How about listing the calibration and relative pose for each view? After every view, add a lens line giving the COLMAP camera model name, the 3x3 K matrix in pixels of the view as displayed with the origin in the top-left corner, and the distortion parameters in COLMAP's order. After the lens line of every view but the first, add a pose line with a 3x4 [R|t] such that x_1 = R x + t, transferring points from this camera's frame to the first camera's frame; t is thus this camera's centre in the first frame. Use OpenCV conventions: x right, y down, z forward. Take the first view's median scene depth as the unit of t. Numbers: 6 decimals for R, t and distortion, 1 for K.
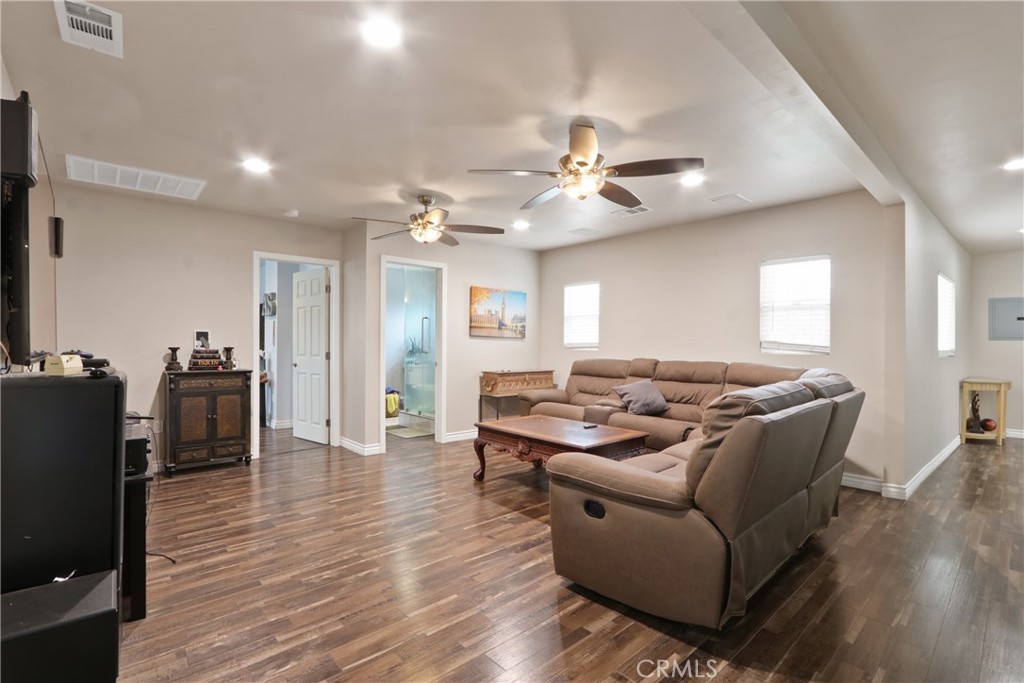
lens RADIAL K [[472.4, 0, 515.5], [0, 472.4, 343.0], [0, 0, 1]] dist [-0.014616, 0.002493]
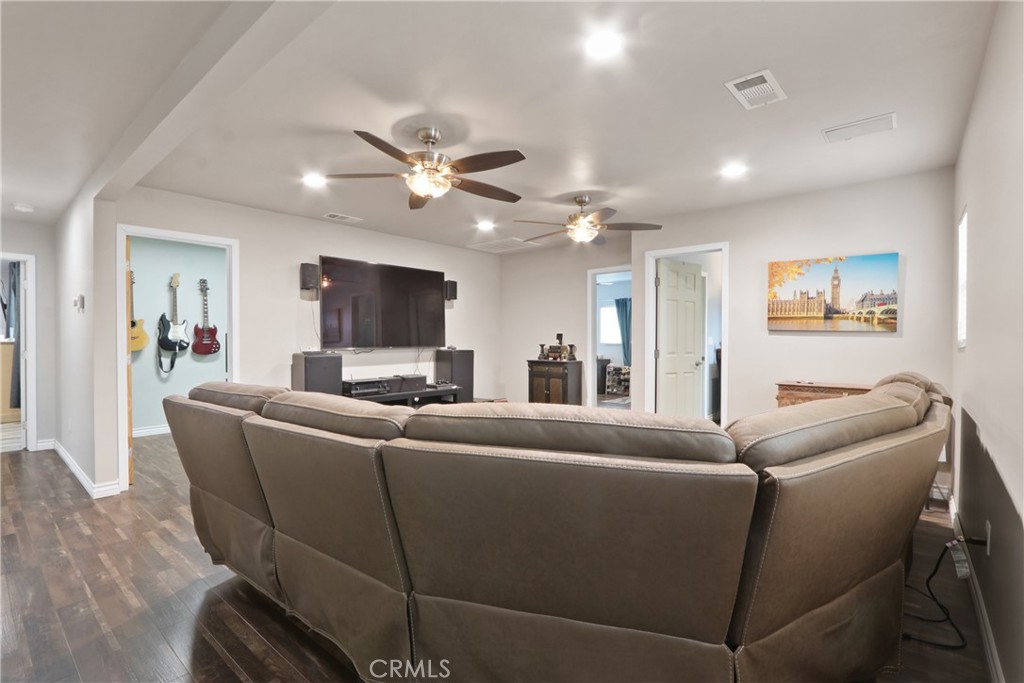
lens RADIAL K [[472.4, 0, 512.9], [0, 472.4, 344.1], [0, 0, 1]] dist [-0.014616, 0.002493]
pose [[0.128108, 0.005632, -0.991744, 0.753730], [0.003724, 0.999974, 0.006160, -0.001230], [0.991753, -0.004482, 0.128083, 0.681877]]
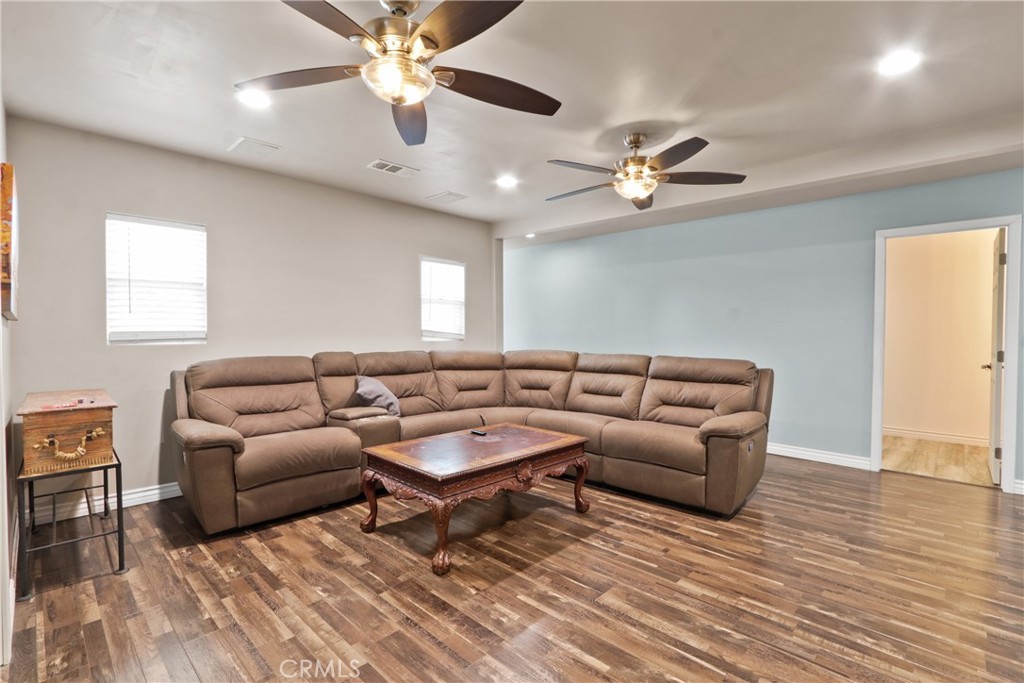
lens RADIAL K [[472.4, 0, 513.6], [0, 472.4, 340.8], [0, 0, 1]] dist [-0.014616, 0.002493]
pose [[-0.067663, -0.023934, 0.997421, -0.579771], [-0.006564, 0.999701, 0.023543, -0.005918], [-0.997687, -0.004954, -0.067800, 0.849817]]
